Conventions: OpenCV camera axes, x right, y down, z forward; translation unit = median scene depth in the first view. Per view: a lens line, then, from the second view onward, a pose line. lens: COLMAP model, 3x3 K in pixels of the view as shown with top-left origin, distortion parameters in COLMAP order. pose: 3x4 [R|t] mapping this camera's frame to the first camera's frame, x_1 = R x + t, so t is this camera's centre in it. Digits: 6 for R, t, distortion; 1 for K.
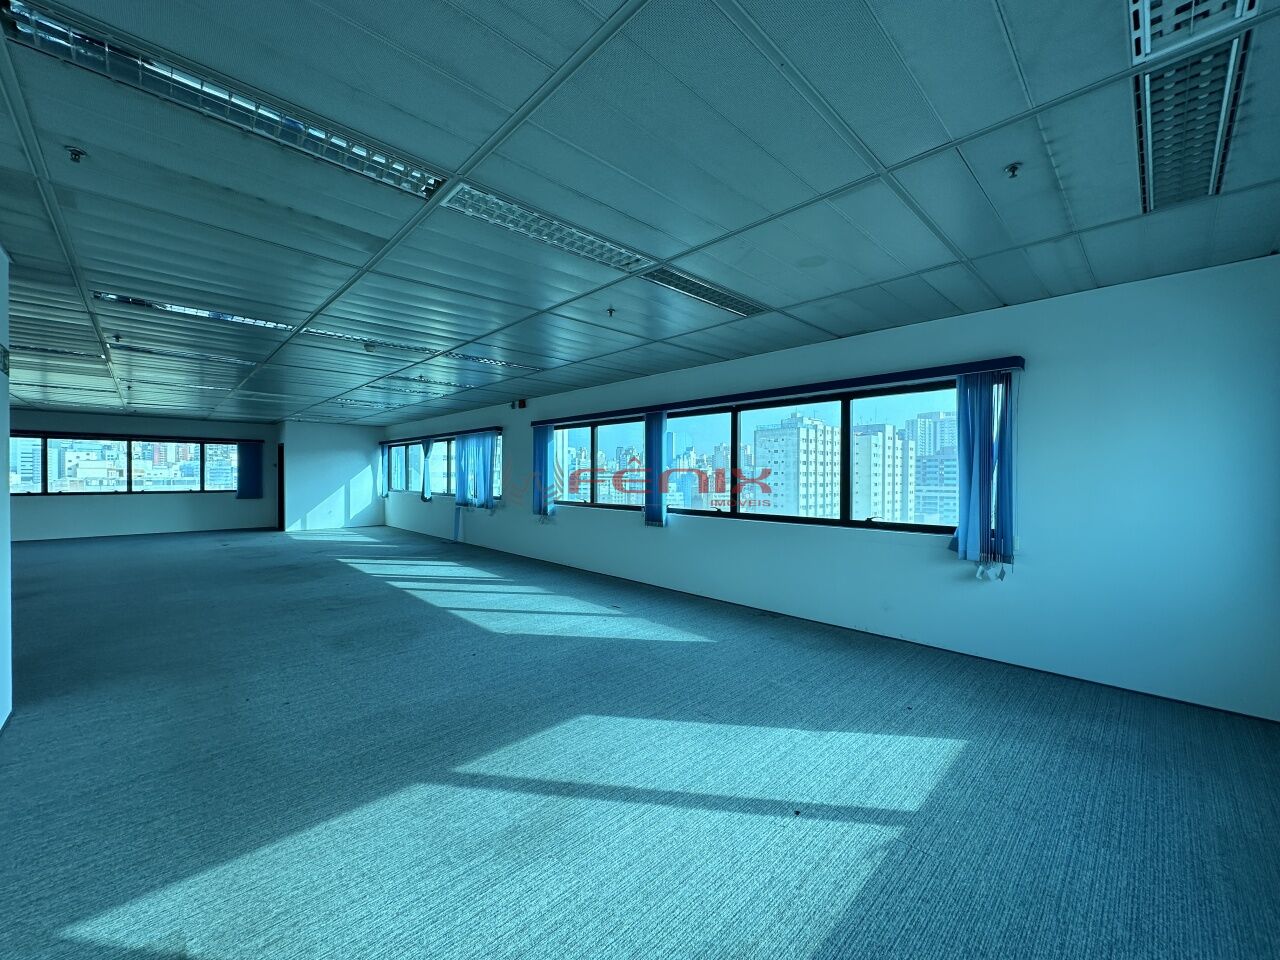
lens RADIAL K [[506.6, 0, 641.4], [0, 506.6, 479.6], [0, 0, 1]] dist [-0.004839, 0.000699]
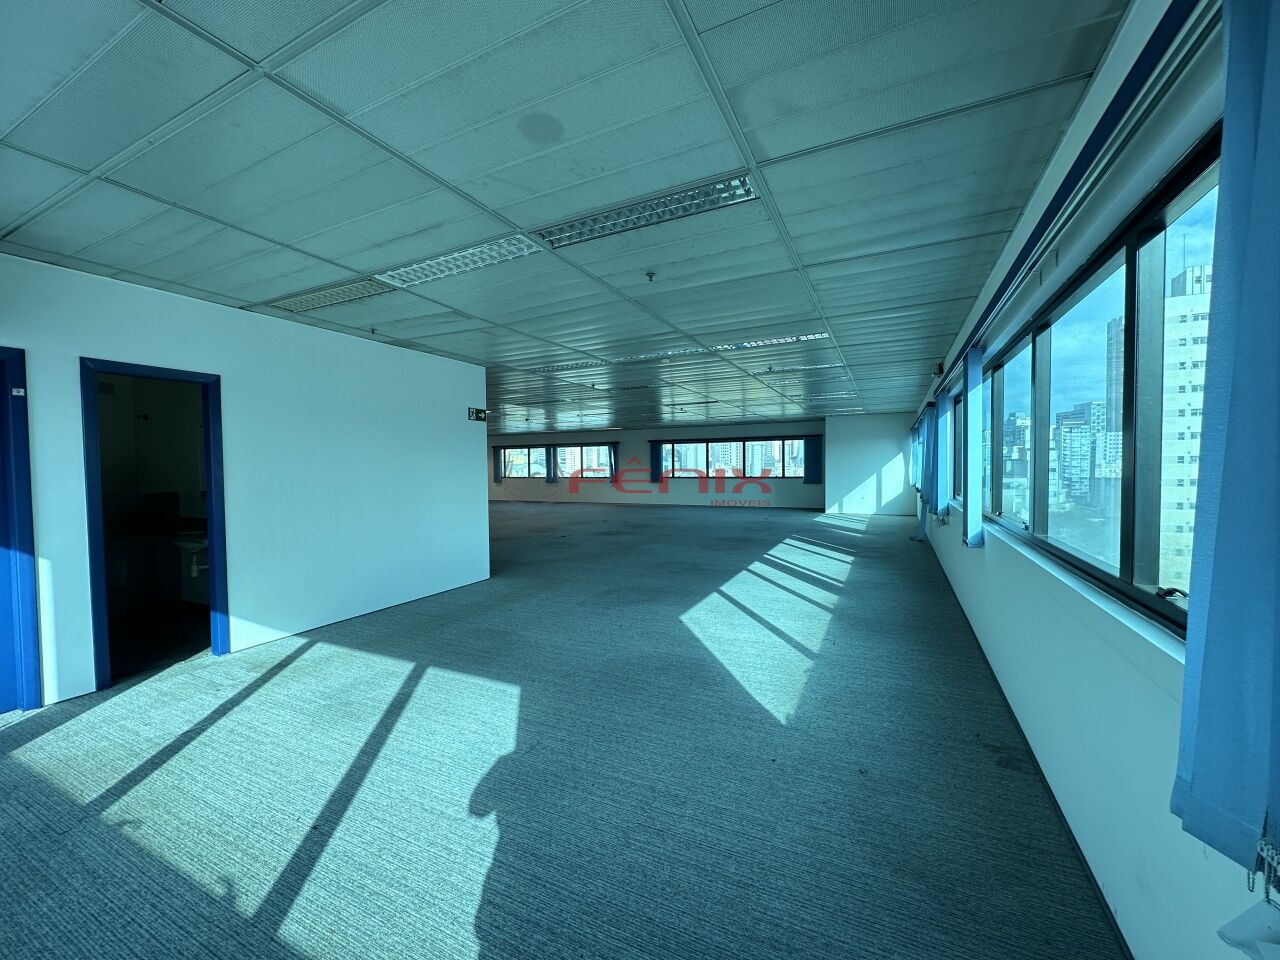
lens RADIAL K [[506.6, 0, 641.4], [0, 506.6, 479.6], [0, 0, 1]] dist [-0.004839, 0.000699]
pose [[0.336490, 0.018512, -0.941505, 0.645108], [0.004846, 0.999759, 0.021390, -0.001118], [0.941674, -0.011760, 0.336320, 0.589037]]
